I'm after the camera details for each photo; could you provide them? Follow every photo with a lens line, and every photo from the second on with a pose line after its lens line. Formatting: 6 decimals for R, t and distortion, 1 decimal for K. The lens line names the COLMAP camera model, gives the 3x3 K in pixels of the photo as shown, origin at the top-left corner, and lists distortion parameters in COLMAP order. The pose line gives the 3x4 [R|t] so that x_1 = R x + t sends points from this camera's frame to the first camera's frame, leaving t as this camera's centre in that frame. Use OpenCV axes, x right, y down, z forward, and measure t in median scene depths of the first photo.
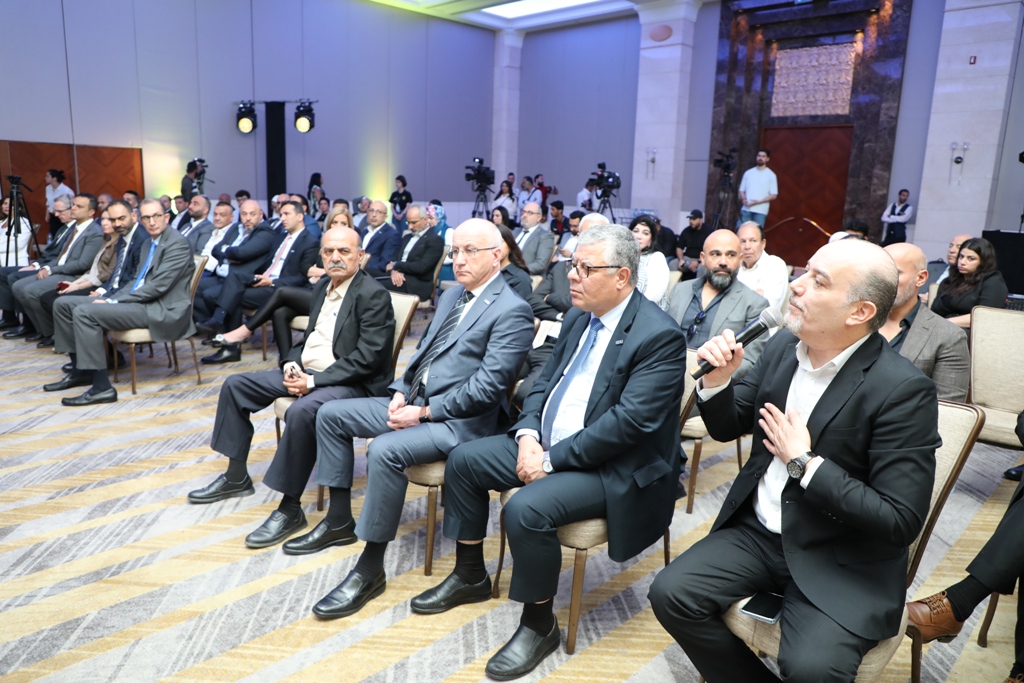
lens RADIAL K [[723.5, 0, 512.0], [0, 723.5, 341.5], [0, 0, 1]] dist [-0.059259, 0.035464]
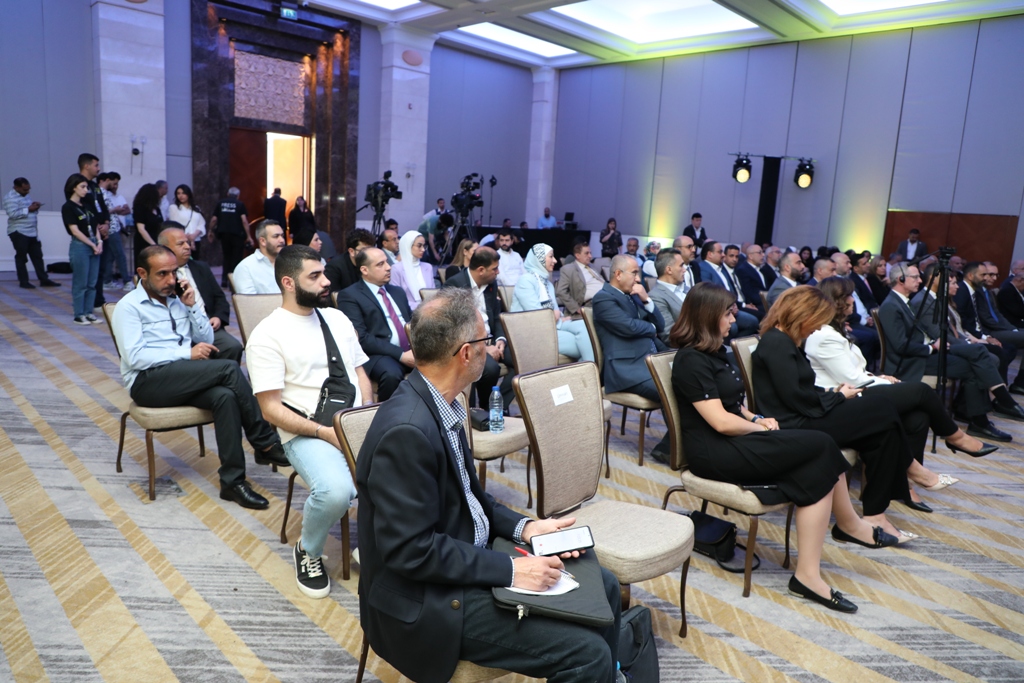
lens RADIAL K [[697.8, 0, 514.6], [0, 697.8, 341.5], [0, 0, 1]] dist [-0.073178, 0.037818]
pose [[-0.018812, -0.215376, 0.976350, -0.665816], [0.149236, 0.964979, 0.215743, -0.166375], [-0.988623, 0.149765, 0.013988, 0.674375]]
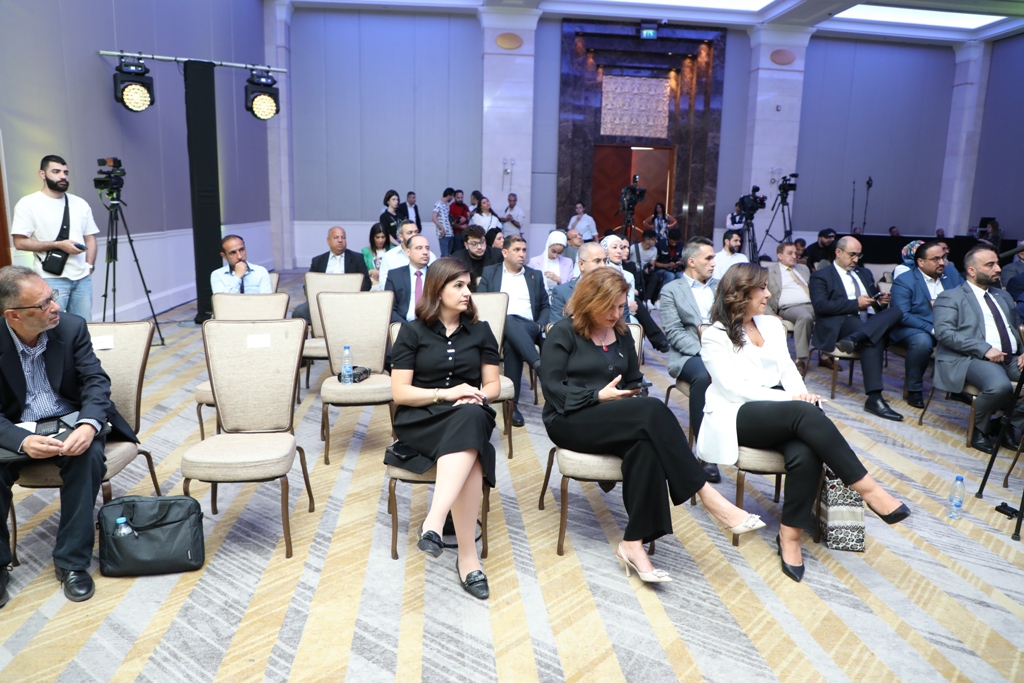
lens RADIAL K [[686.8, 0, 510.6], [0, 686.8, 362.5], [0, 0, 1]] dist [-0.077531, 0.034643]
pose [[0.622585, -0.192482, 0.758510, -0.612784], [0.159549, 0.980140, 0.117766, -0.119886], [-0.766115, 0.047700, 0.640931, 0.466221]]
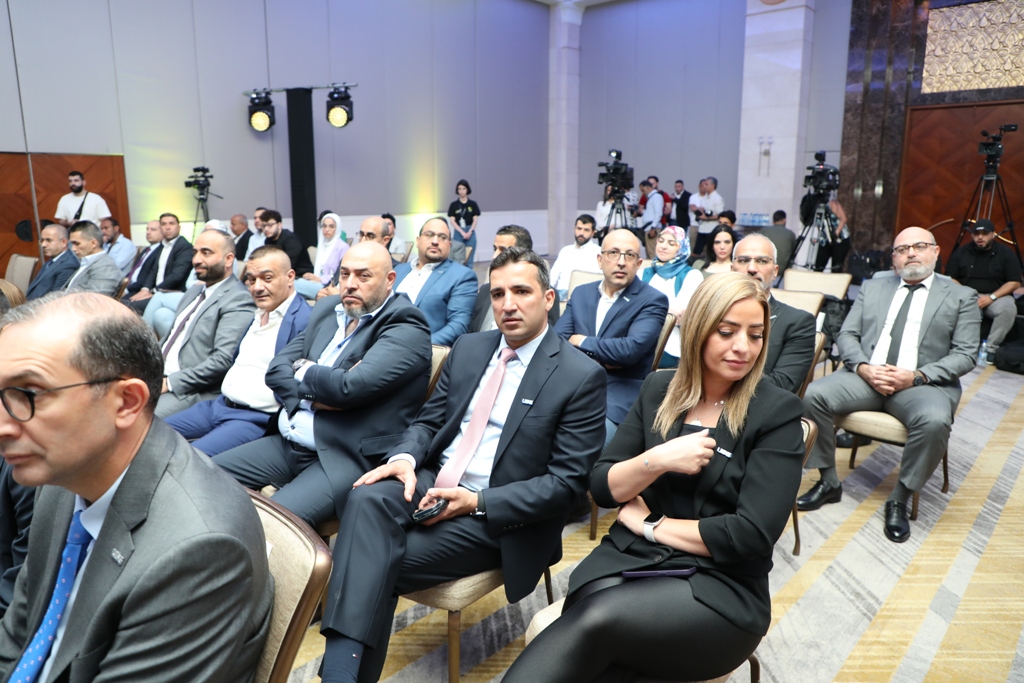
lens RADIAL K [[697.8, 0, 514.6], [0, 697.8, 341.5], [0, 0, 1]] dist [-0.073178, 0.037818]
pose [[0.999148, -0.037631, 0.016944, -0.120218], [0.037584, 0.999289, 0.003070, -0.059014], [-0.017048, -0.002430, 0.999852, 0.257181]]
